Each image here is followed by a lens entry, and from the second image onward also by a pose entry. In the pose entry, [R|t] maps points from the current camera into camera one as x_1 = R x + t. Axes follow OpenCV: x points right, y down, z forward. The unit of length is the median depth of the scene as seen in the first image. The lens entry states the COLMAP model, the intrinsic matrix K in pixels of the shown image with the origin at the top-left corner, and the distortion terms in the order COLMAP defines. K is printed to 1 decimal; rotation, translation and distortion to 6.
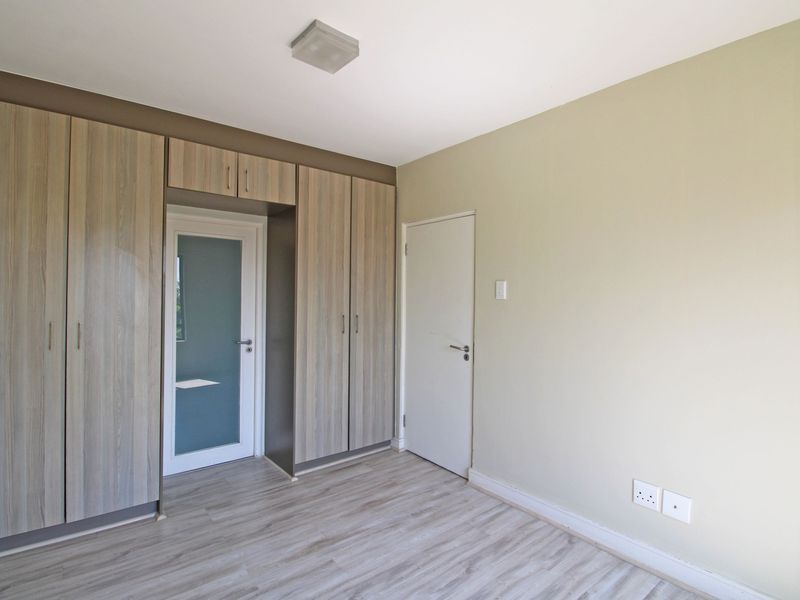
lens RADIAL K [[419.7, 0, 405.3], [0, 419.7, 297.4], [0, 0, 1]] dist [-0.015469, -0.004412]
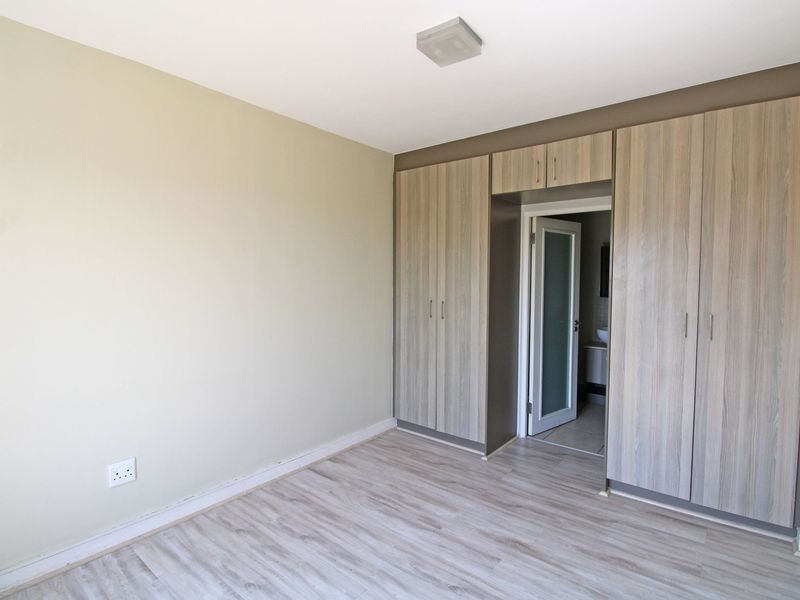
lens RADIAL K [[419.7, 0, 408.2], [0, 419.7, 298.4], [0, 0, 1]] dist [-0.015469, -0.004412]
pose [[0.204021, 0.040088, -0.978145, 0.568425], [-0.009227, 0.999196, 0.039027, -0.007200], [0.978923, 0.001063, 0.204227, 0.483171]]
